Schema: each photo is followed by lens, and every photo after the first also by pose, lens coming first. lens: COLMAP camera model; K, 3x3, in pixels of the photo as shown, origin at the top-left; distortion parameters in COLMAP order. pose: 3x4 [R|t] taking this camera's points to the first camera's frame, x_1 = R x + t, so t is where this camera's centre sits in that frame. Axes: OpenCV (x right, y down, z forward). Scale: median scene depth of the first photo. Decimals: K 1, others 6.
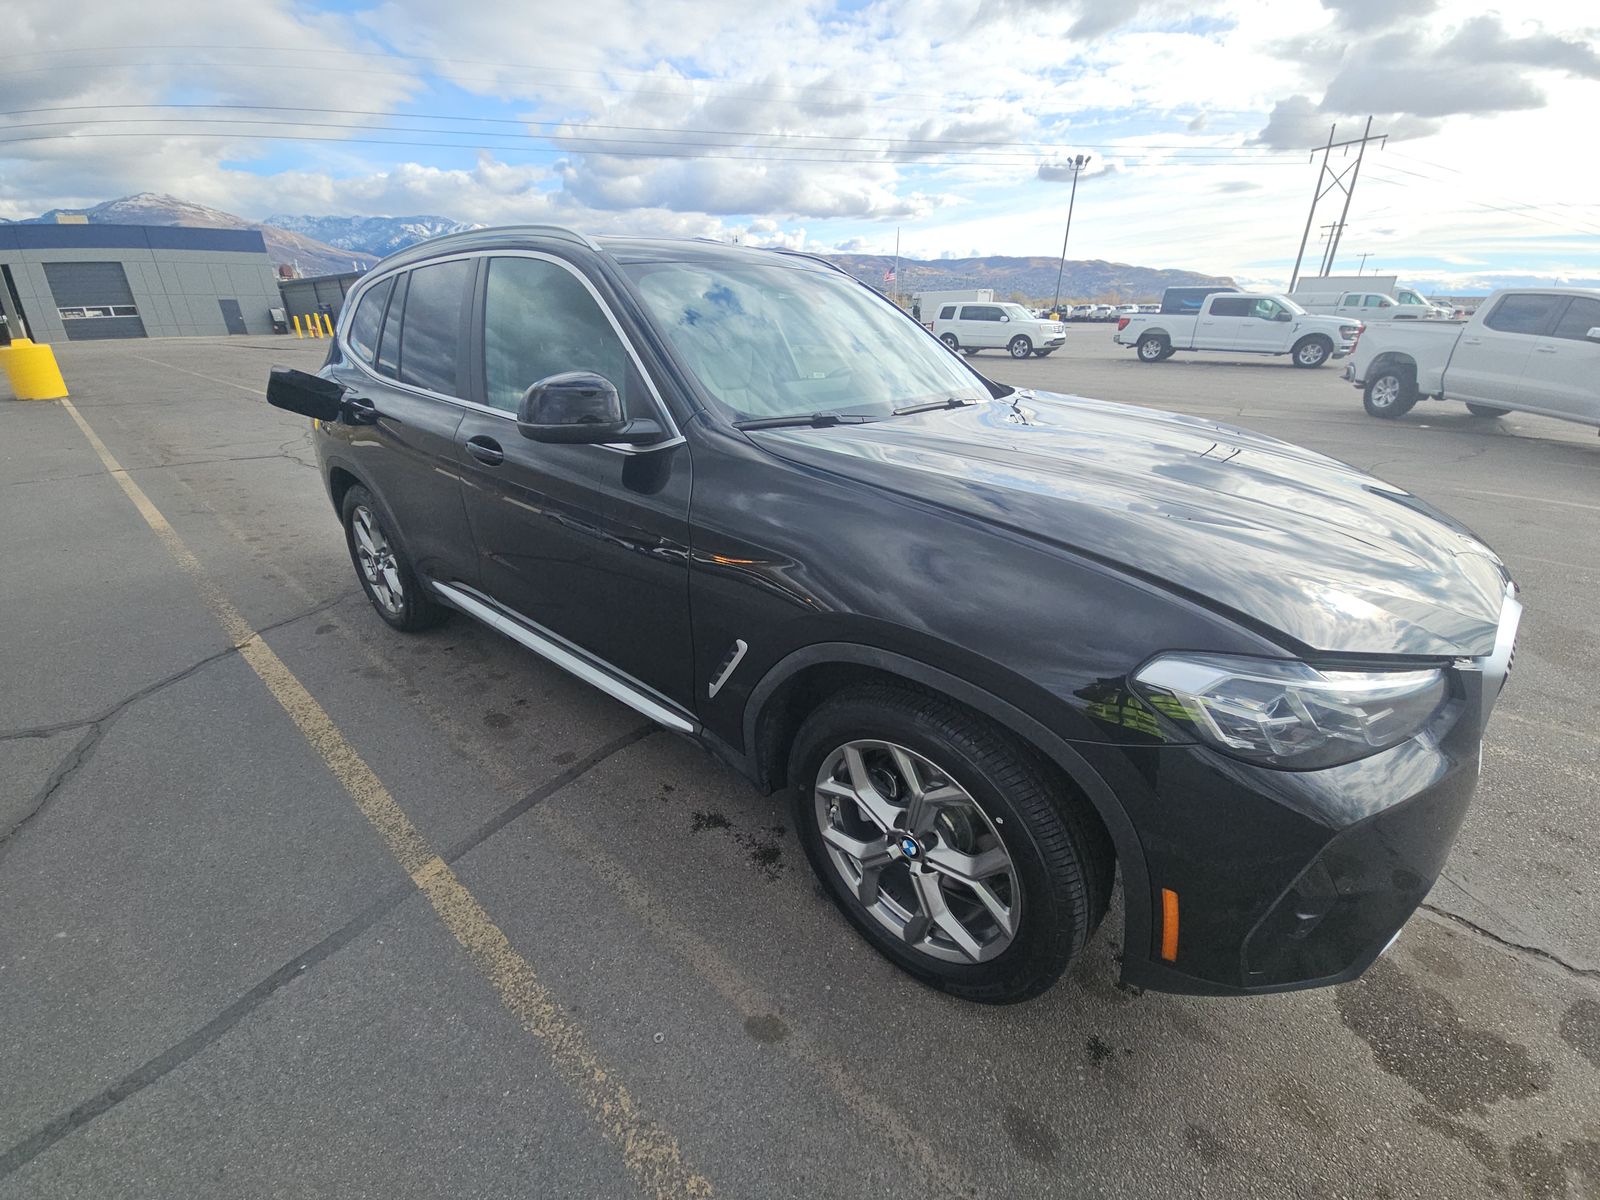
lens RADIAL K [[646.6, 0, 797.6], [0, 646.6, 600.2], [0, 0, 1]] dist [0.003526, -0.003206]
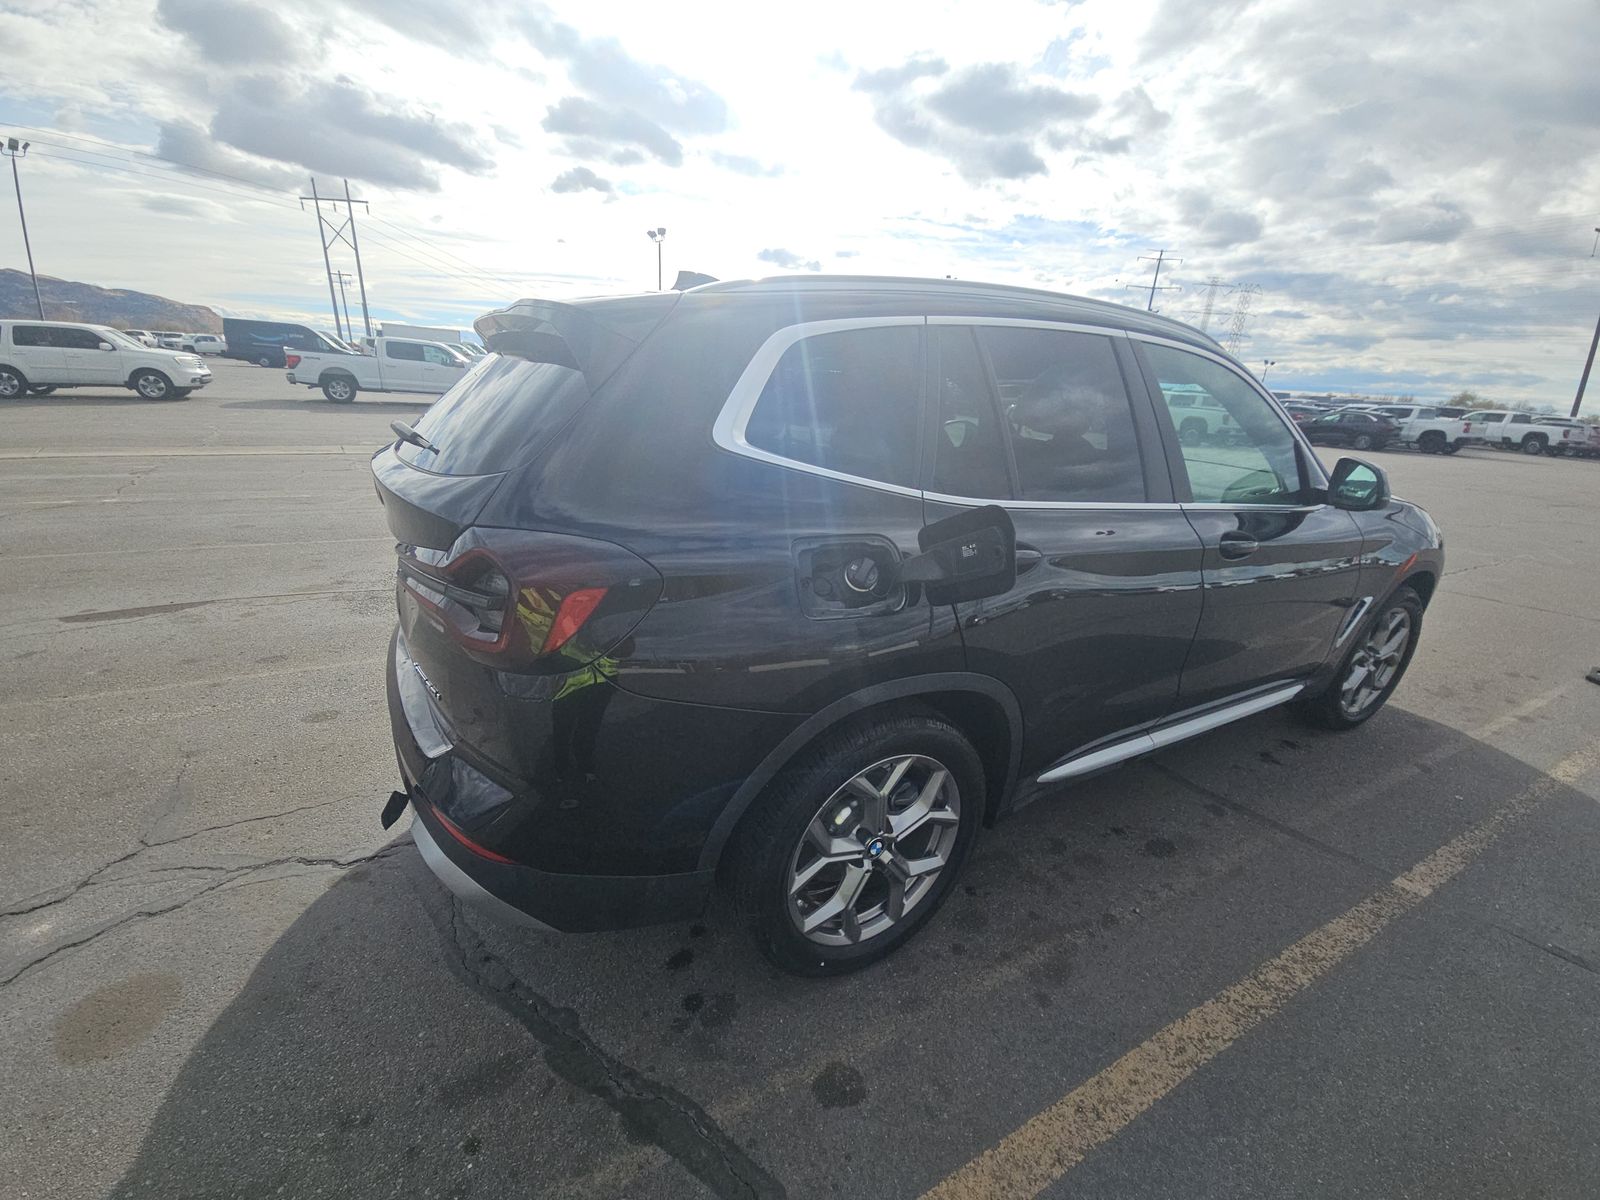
lens RADIAL K [[646.6, 0, 792.4], [0, 646.6, 601.4], [0, 0, 1]] dist [0.003526, -0.003206]
pose [[0.350000, -0.282571, 0.893115, -1.183759], [0.325107, 0.930799, 0.167088, -0.390559], [-0.878525, 0.231877, 0.417646, 0.880225]]
